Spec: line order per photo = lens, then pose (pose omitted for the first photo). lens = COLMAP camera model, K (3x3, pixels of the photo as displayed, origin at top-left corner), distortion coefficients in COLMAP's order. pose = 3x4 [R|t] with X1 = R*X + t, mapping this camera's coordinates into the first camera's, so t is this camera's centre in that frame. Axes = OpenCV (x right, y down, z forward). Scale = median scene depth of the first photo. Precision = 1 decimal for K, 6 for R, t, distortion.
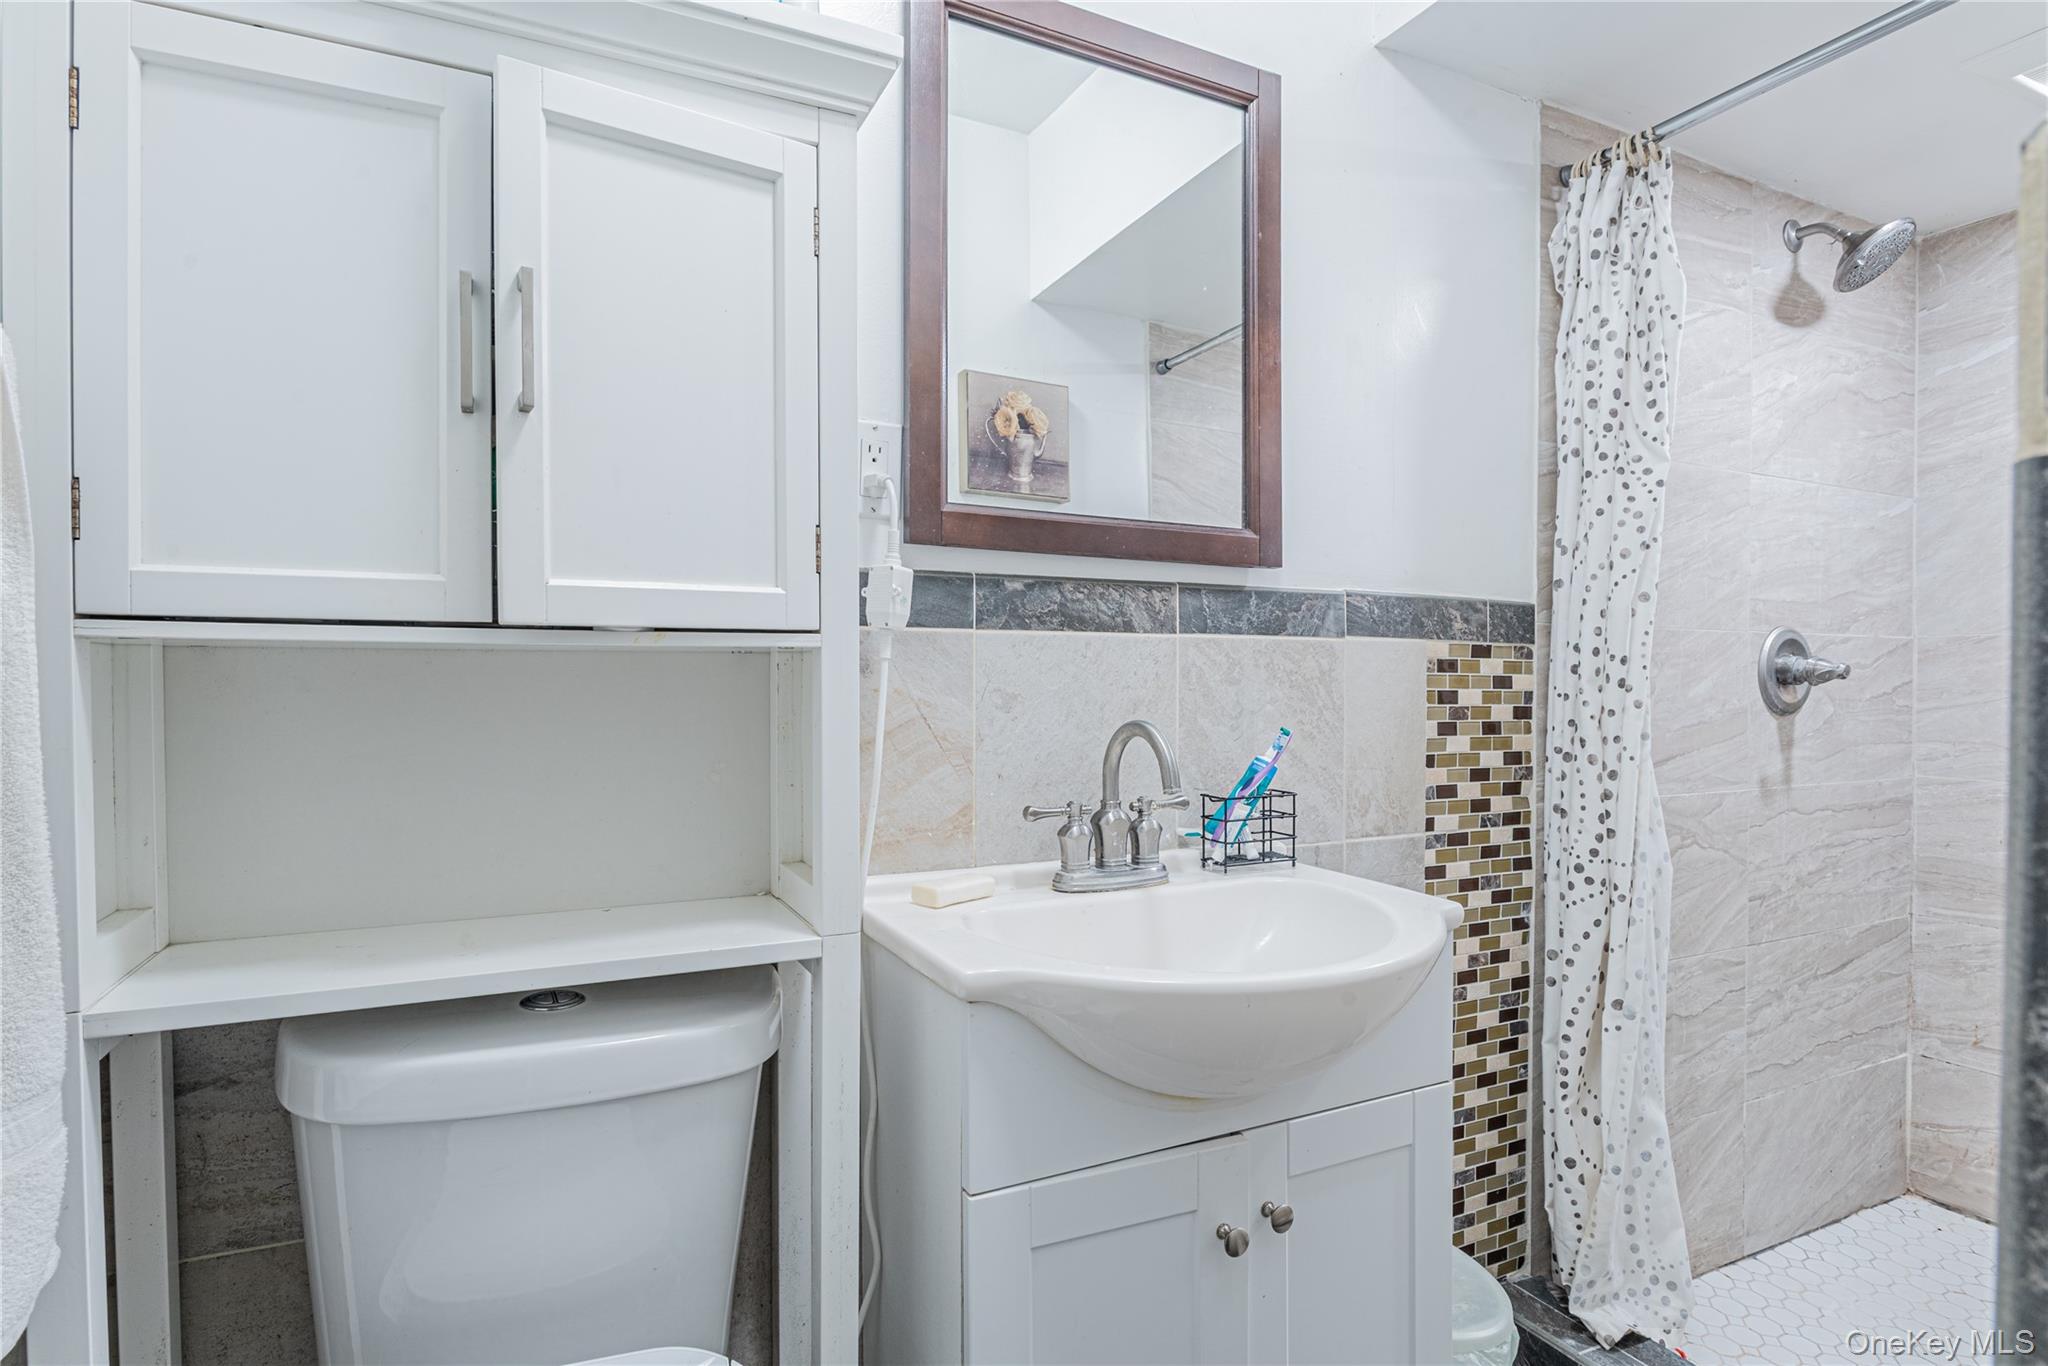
lens RADIAL K [[1061.5, 0, 1026.0], [0, 1061.5, 692.5], [0, 0, 1]] dist [-0.006161, -0.000830]
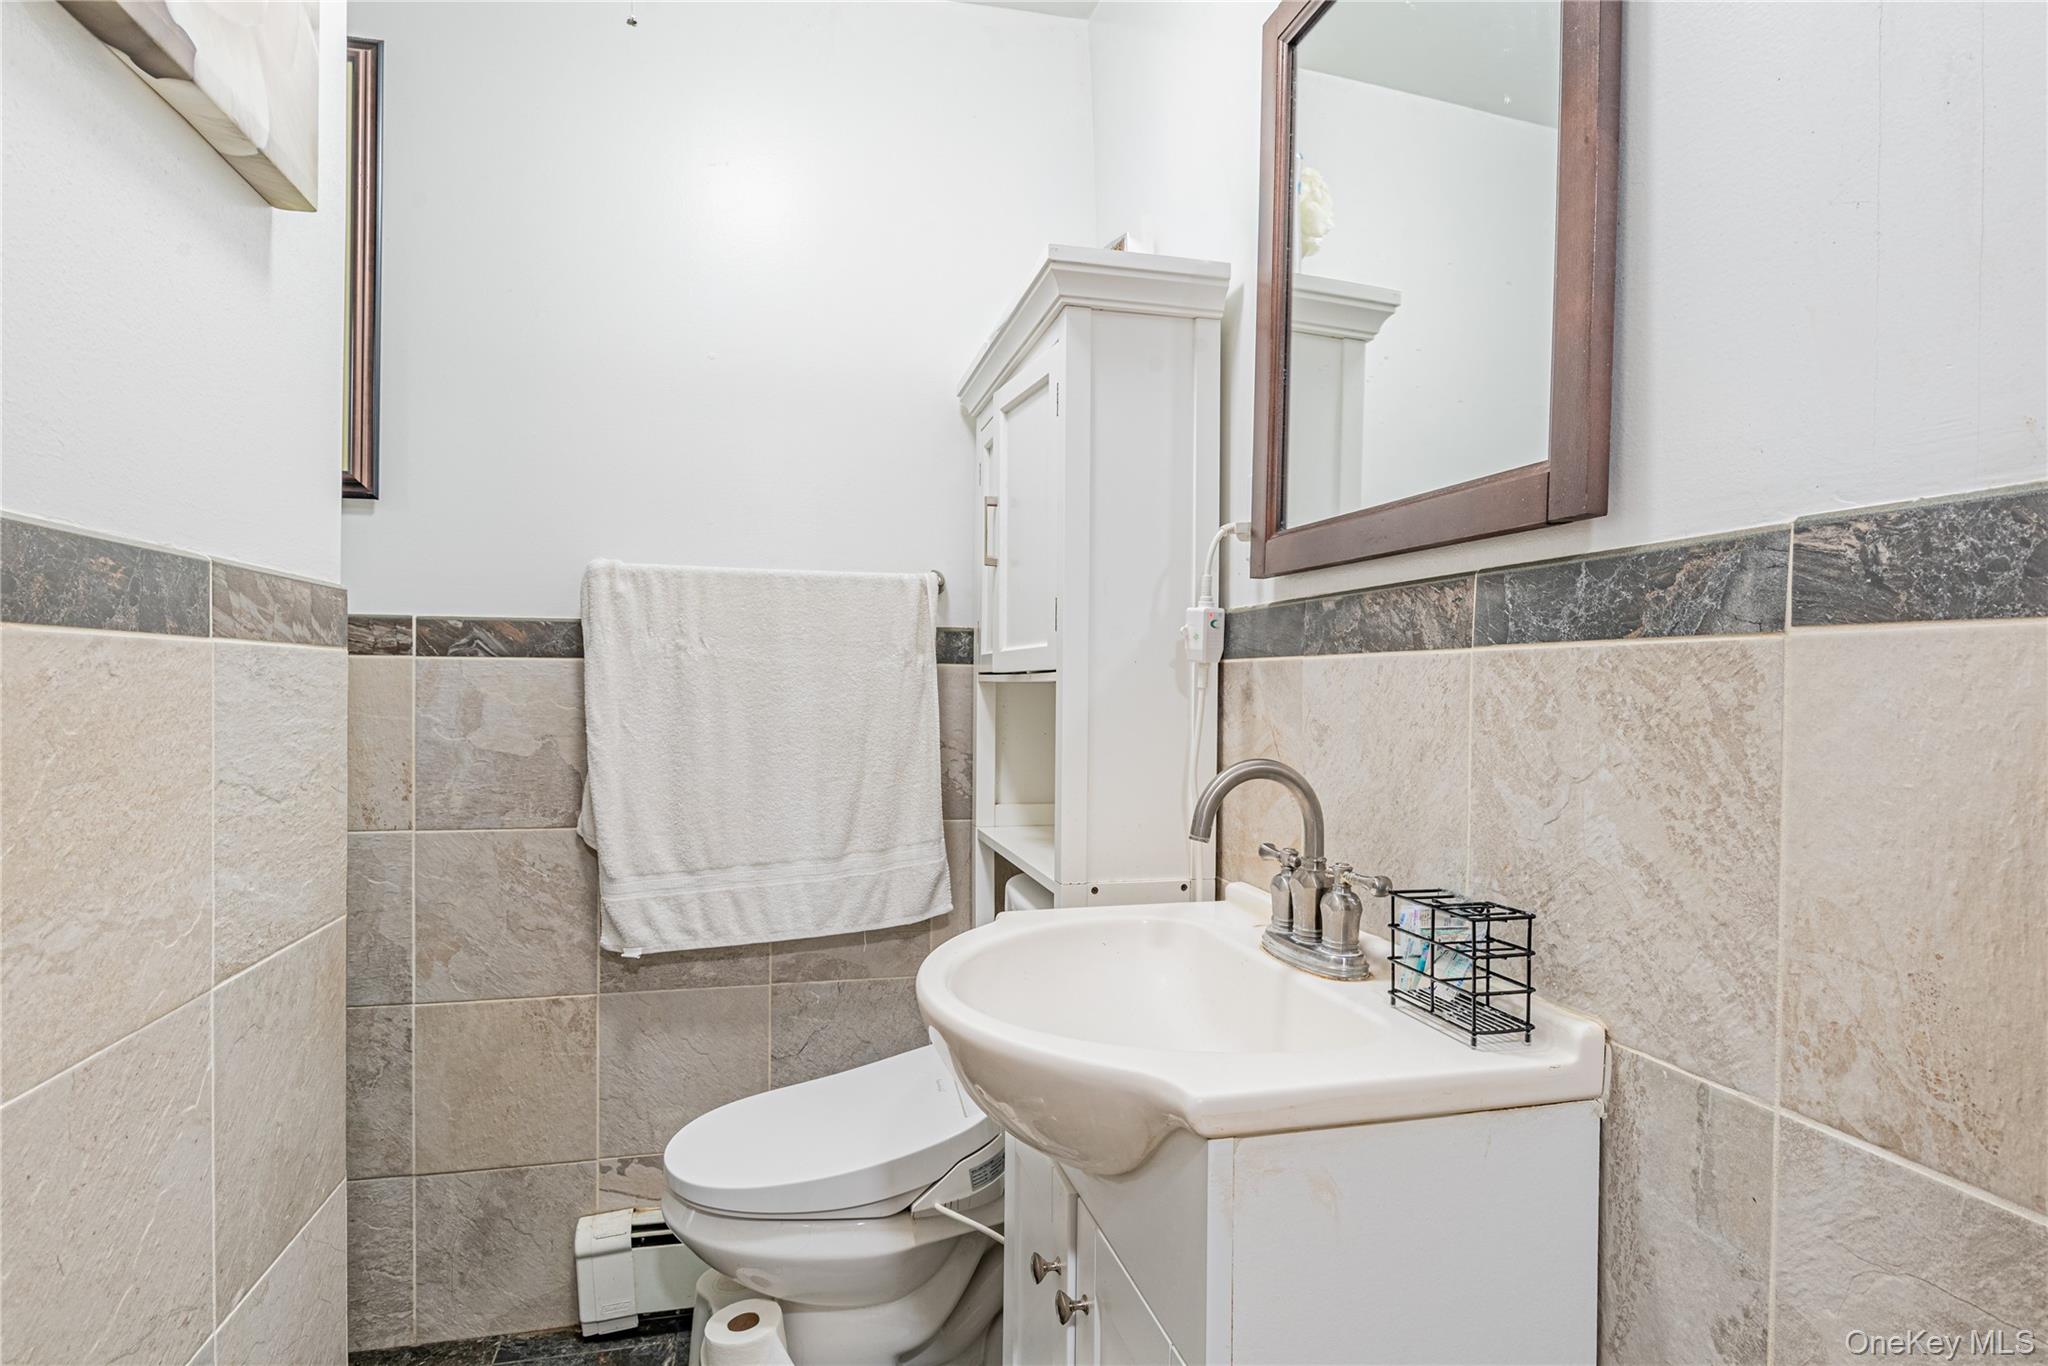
lens RADIAL K [[1061.5, 0, 1025.0], [0, 1061.5, 683.6], [0, 0, 1]] dist [-0.006161, -0.000830]
pose [[-0.212757, 0.000512, -0.977105, 0.861671], [-0.009564, 0.999951, 0.002607, -0.032176], [0.977058, 0.009899, -0.212741, 0.877227]]
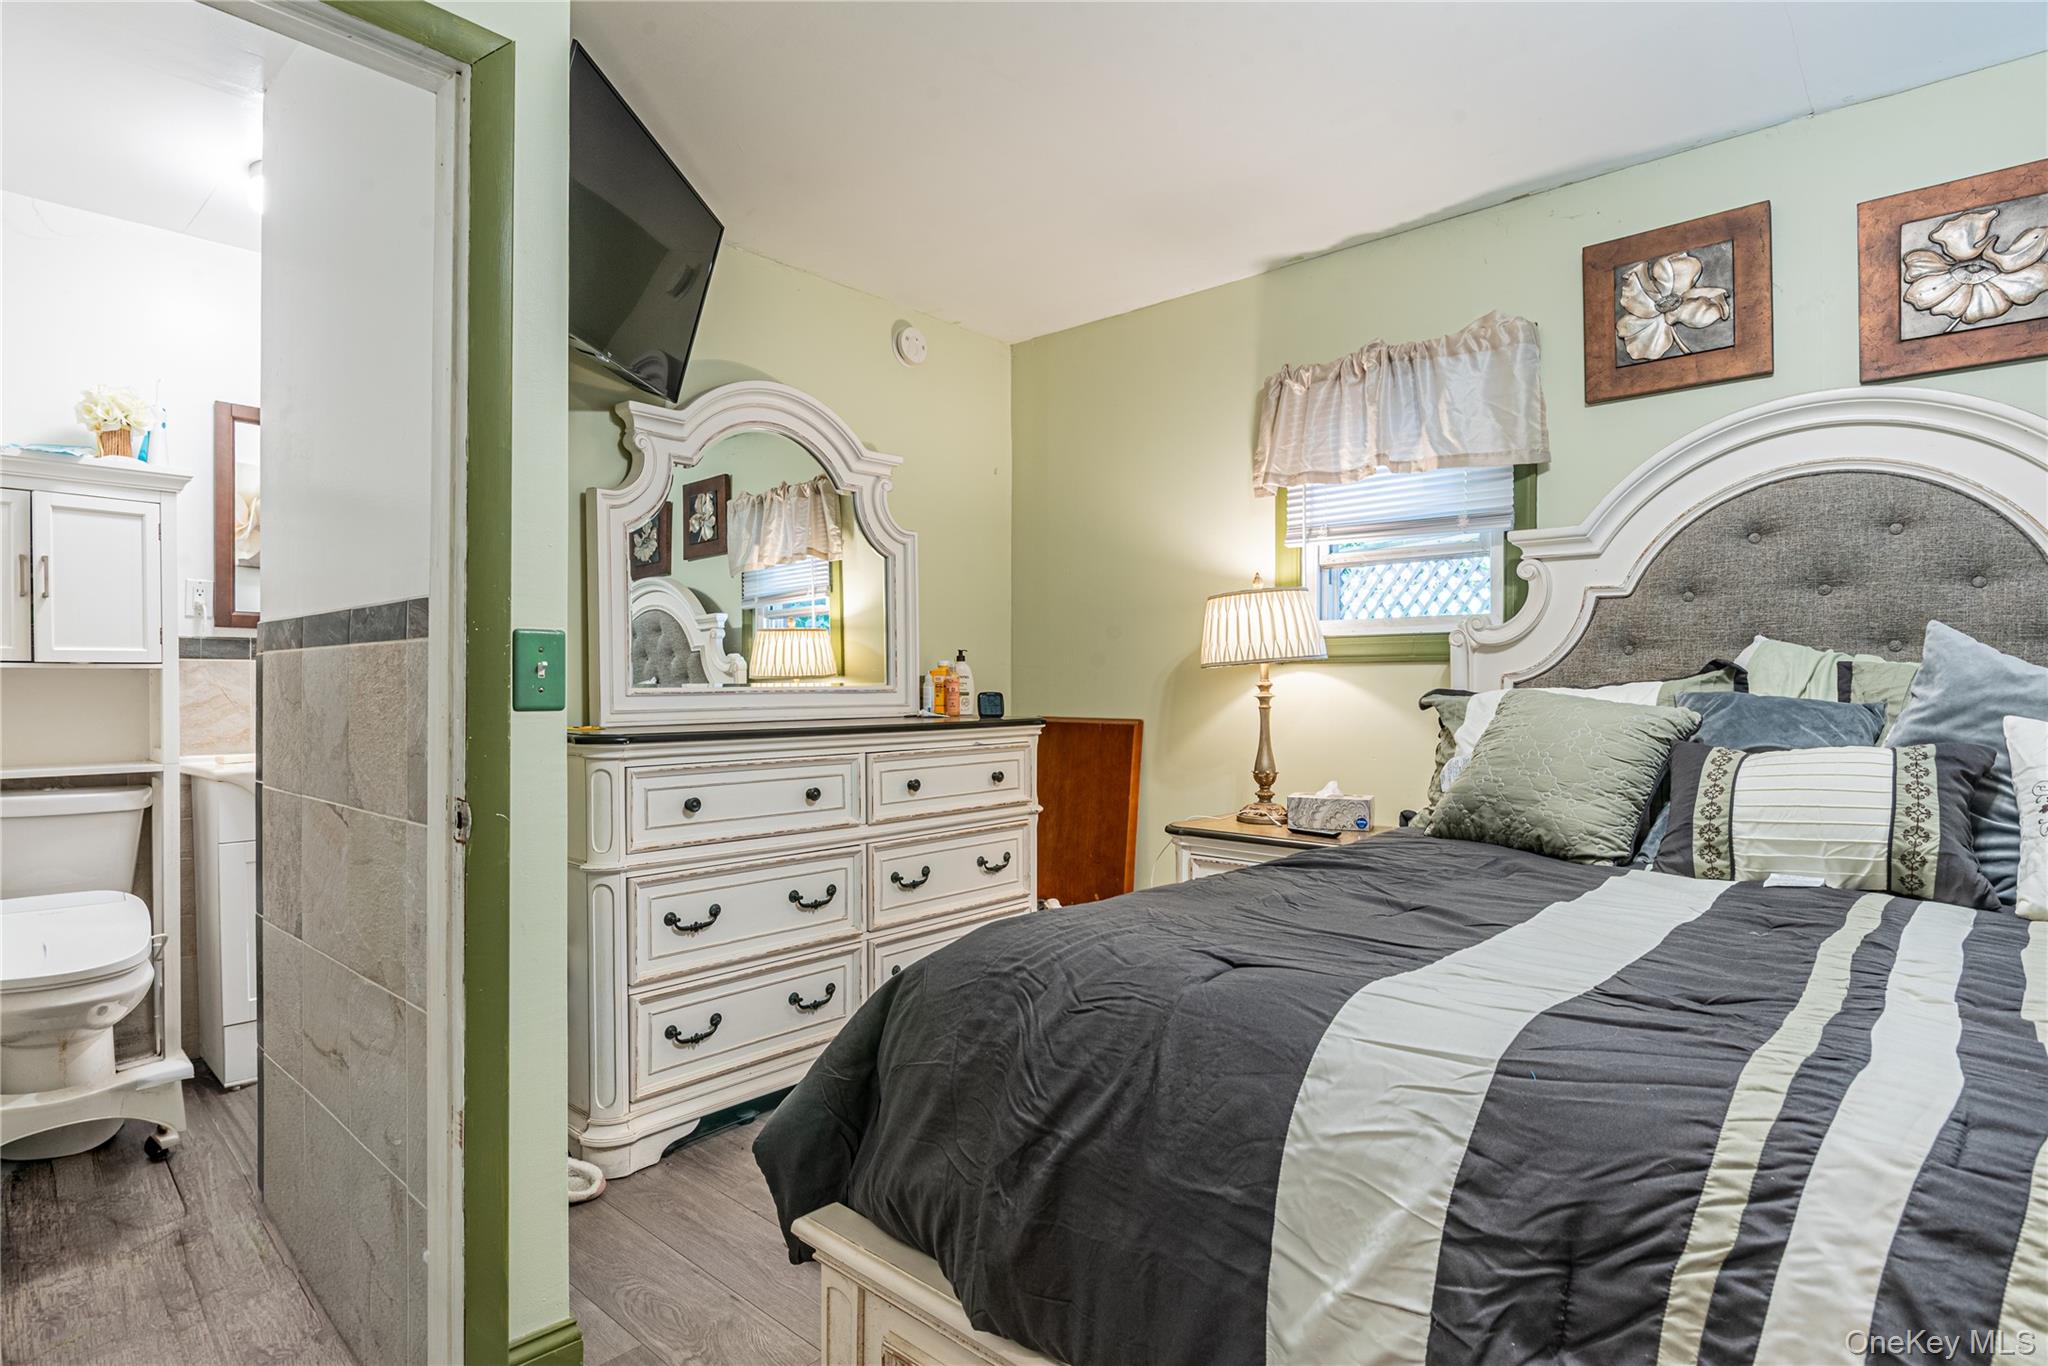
lens RADIAL K [[1061.5, 0, 1022.3], [0, 1061.5, 683.7], [0, 0, 1]] dist [-0.006161, -0.000830]
pose [[0.938787, -0.011581, 0.344304, 0.757922], [0.009633, 0.999926, 0.007369, 0.003195], [-0.344364, -0.003602, 0.938829, -1.902703]]
